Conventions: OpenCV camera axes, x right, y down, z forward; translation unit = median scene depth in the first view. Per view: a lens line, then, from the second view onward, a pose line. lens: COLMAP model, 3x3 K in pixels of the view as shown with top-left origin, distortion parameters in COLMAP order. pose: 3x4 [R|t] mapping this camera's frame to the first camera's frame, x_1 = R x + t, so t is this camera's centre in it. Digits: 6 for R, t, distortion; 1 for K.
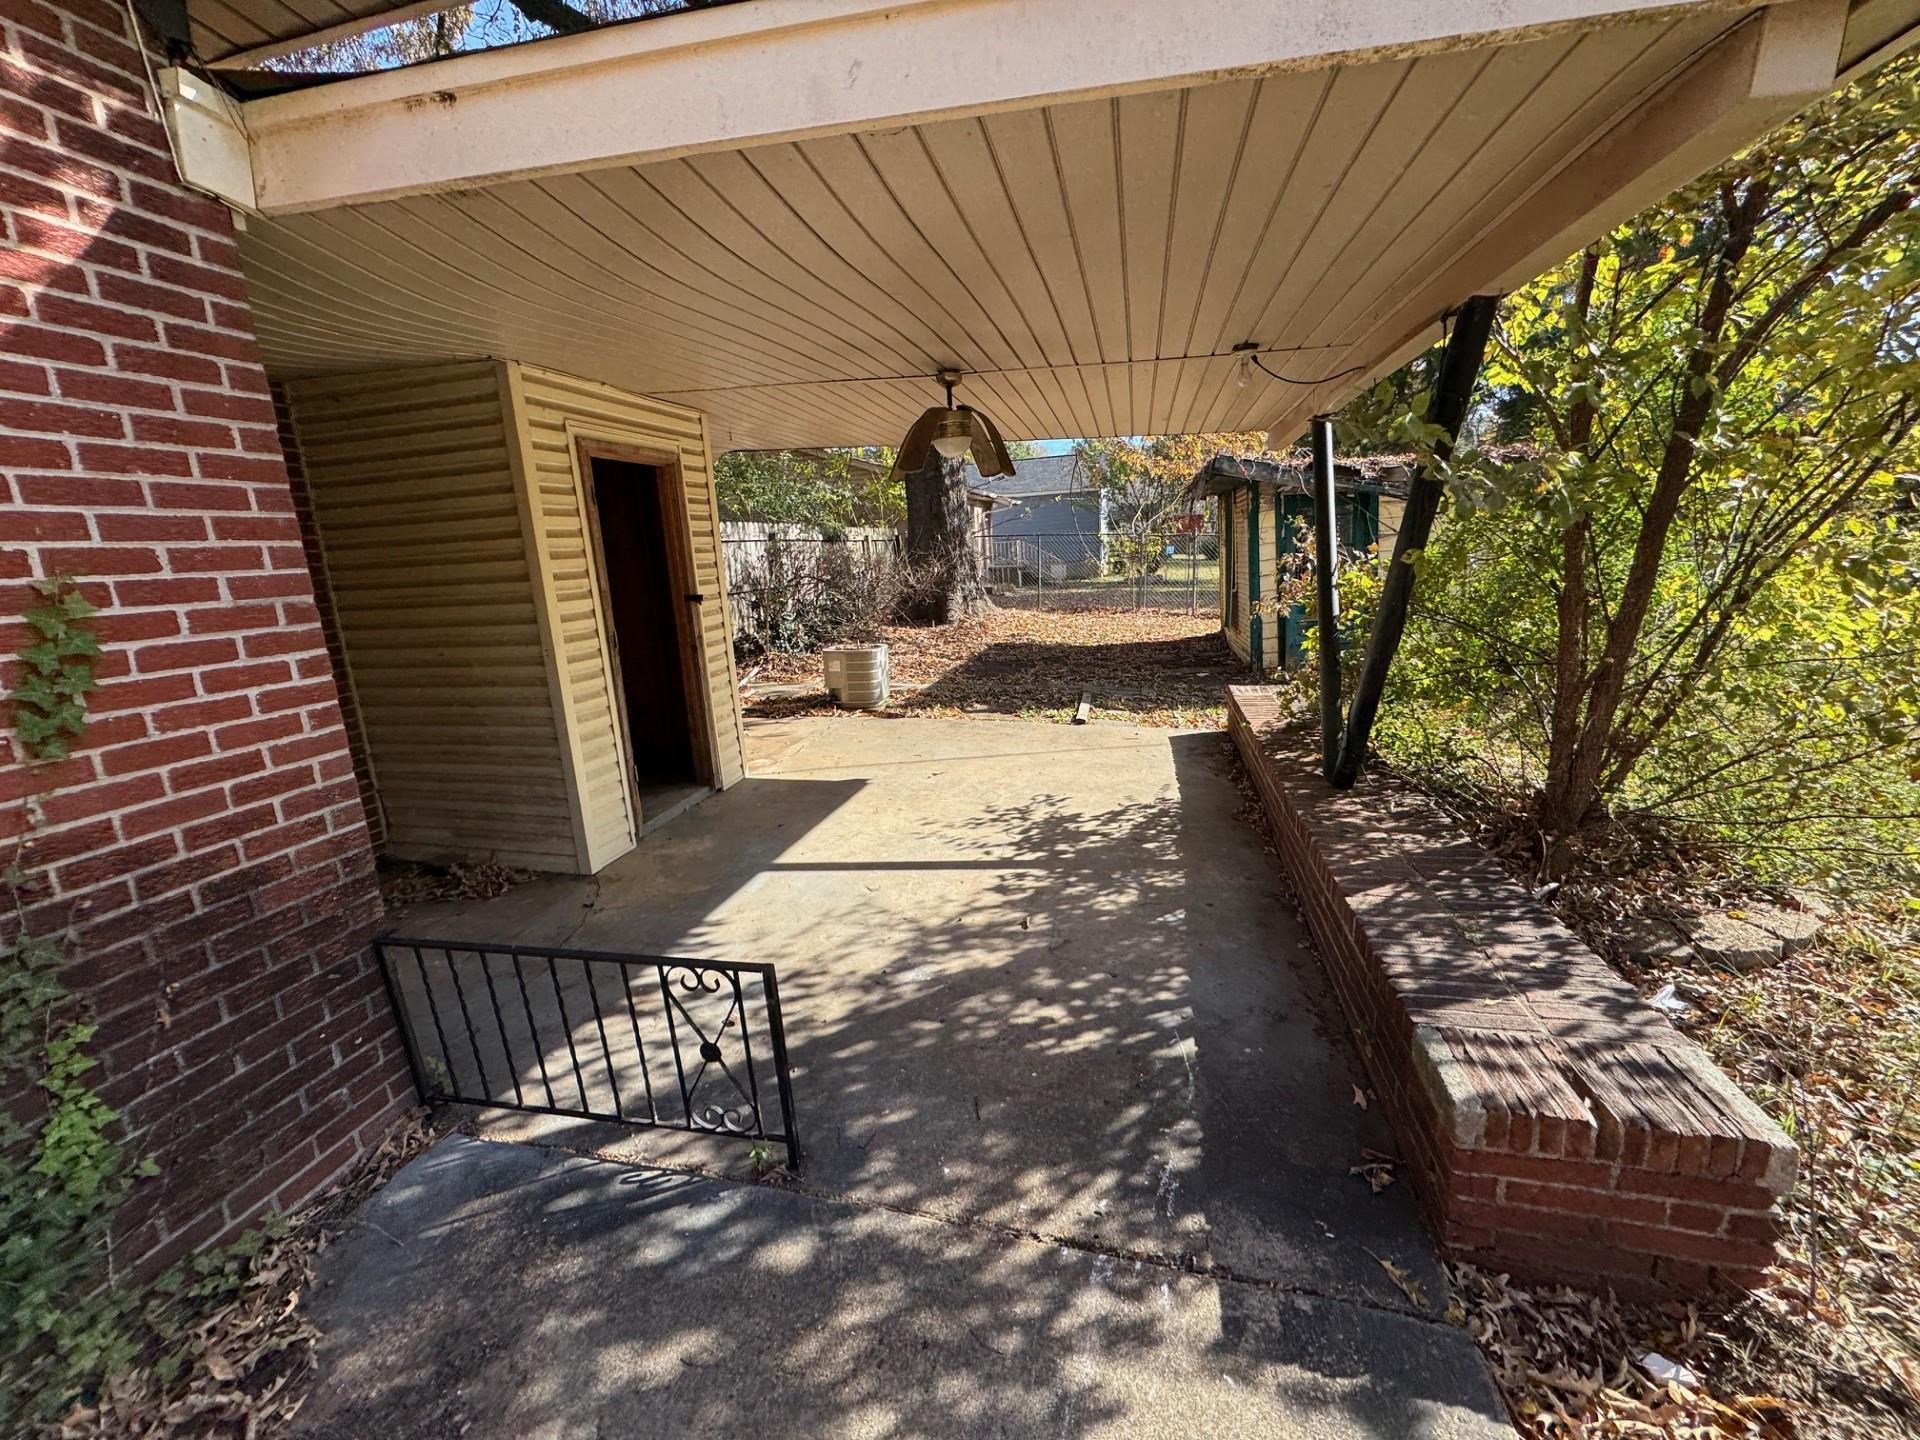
lens RADIAL K [[758.5, 0, 958.4], [0, 758.5, 716.9], [0, 0, 1]] dist [-0.003320, -0.000124]
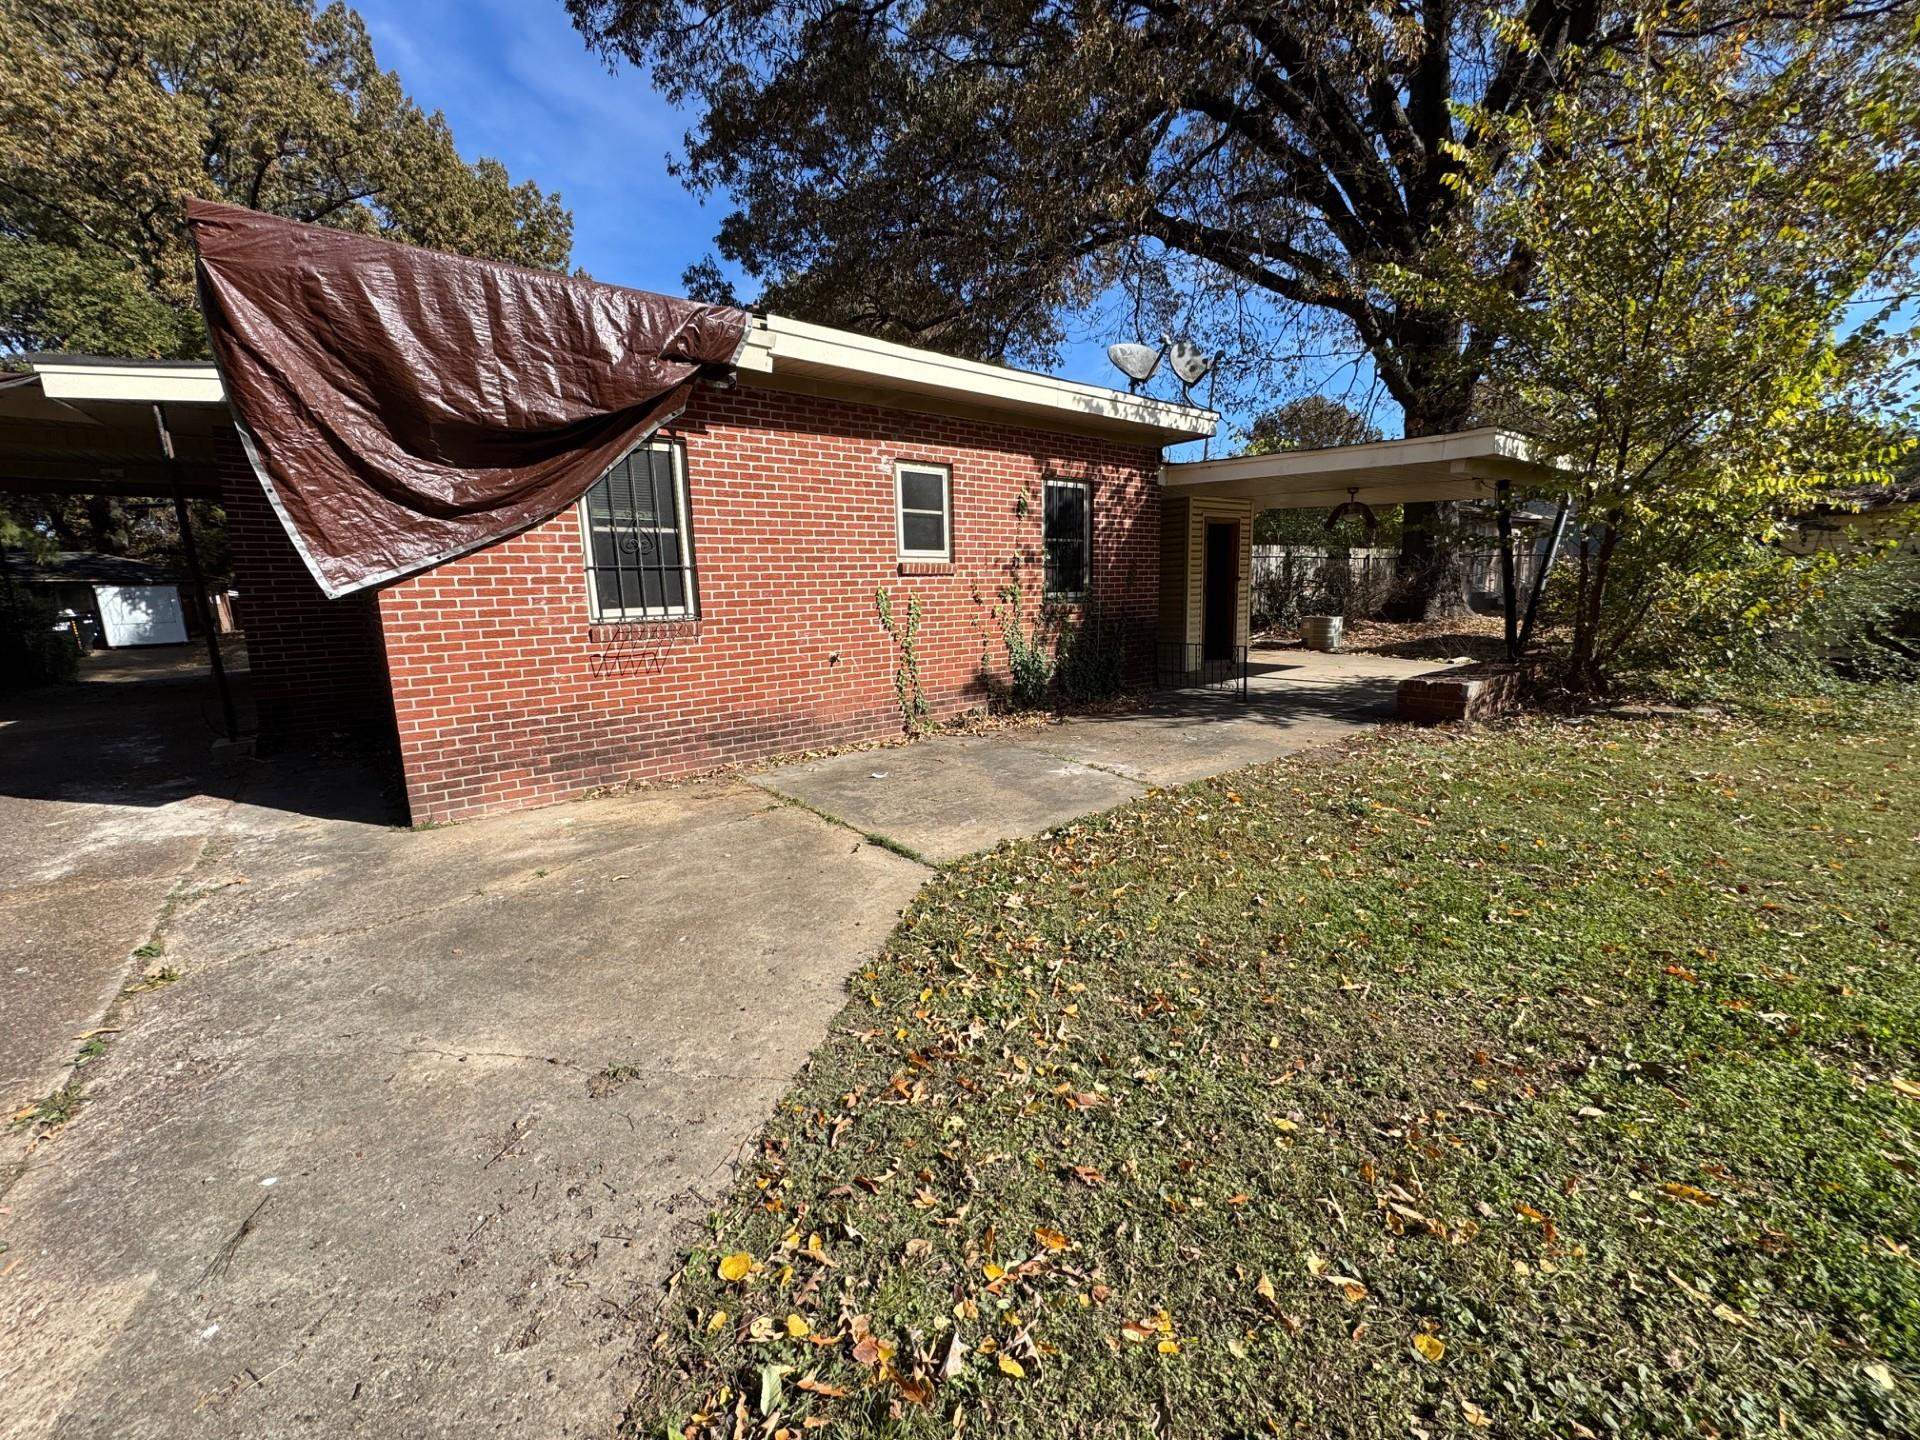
lens RADIAL K [[758.5, 0, 964.4], [0, 758.5, 721.7], [0, 0, 1]] dist [-0.003320, -0.000124]
pose [[0.790310, 0.138332, -0.596887, 0.221991], [-0.149465, 0.988277, 0.031139, 0.165875], [0.594197, 0.064604, 0.801721, -0.674043]]
